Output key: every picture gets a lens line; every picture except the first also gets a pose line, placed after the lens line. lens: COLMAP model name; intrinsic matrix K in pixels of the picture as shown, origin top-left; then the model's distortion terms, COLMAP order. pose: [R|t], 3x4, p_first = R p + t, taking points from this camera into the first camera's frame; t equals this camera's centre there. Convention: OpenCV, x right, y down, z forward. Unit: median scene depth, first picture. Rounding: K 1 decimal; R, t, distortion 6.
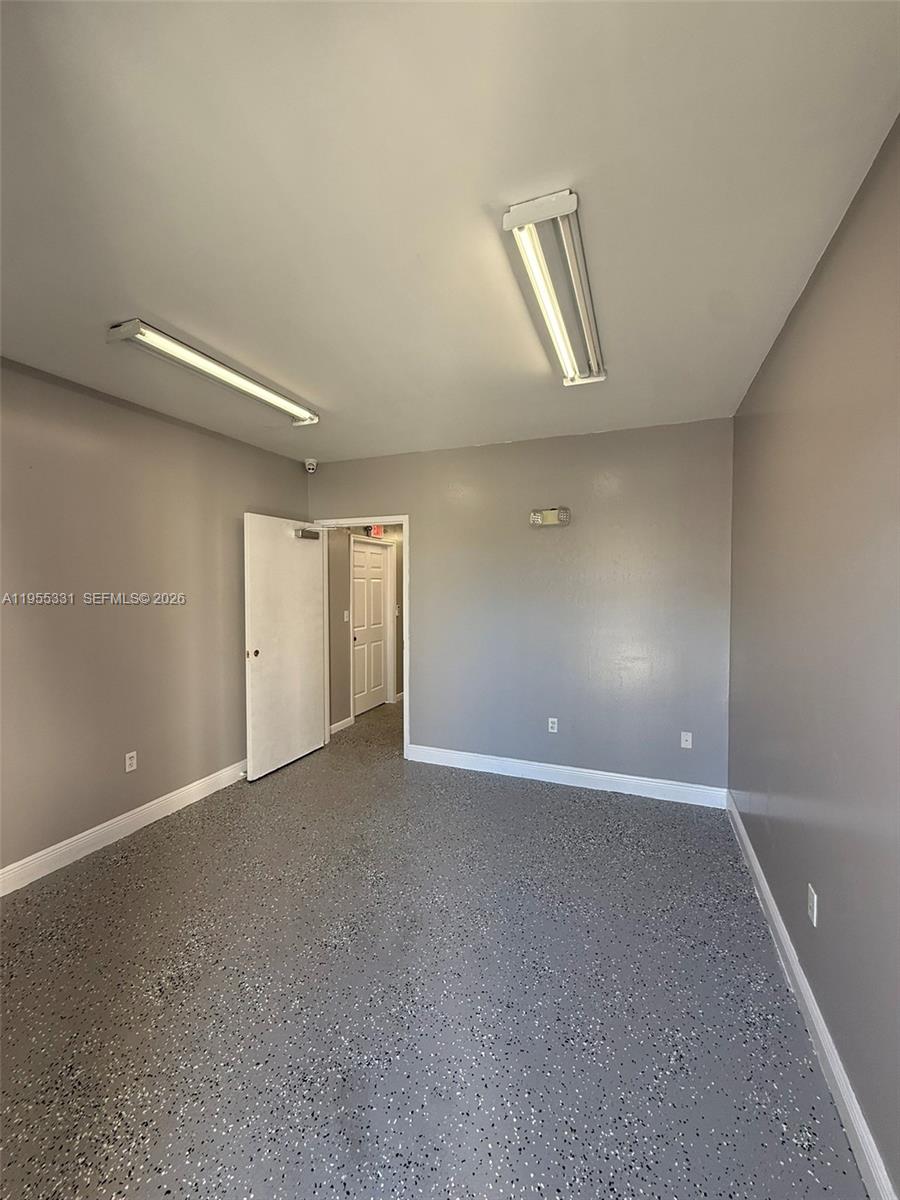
lens RADIAL K [[477.5, 0, 449.8], [0, 477.5, 597.5], [0, 0, 1]] dist [-0.002783, -0.000187]
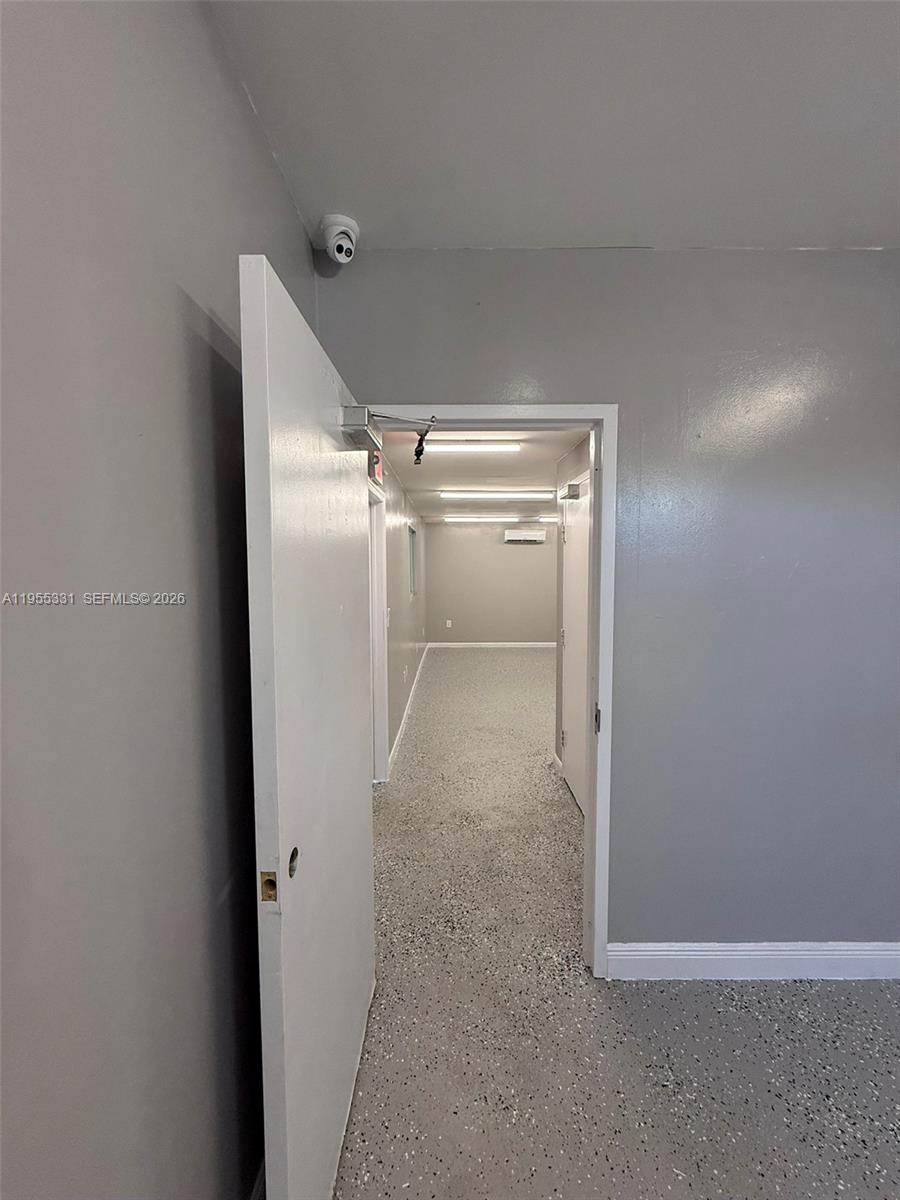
lens RADIAL K [[477.5, 0, 449.8], [0, 477.5, 597.5], [0, 0, 1]] dist [-0.002783, -0.000187]
pose [[0.931811, -0.025122, 0.362074, -0.365734], [0.014075, 0.999352, 0.033117, -0.021502], [-0.362671, -0.025763, 0.931561, 0.657995]]
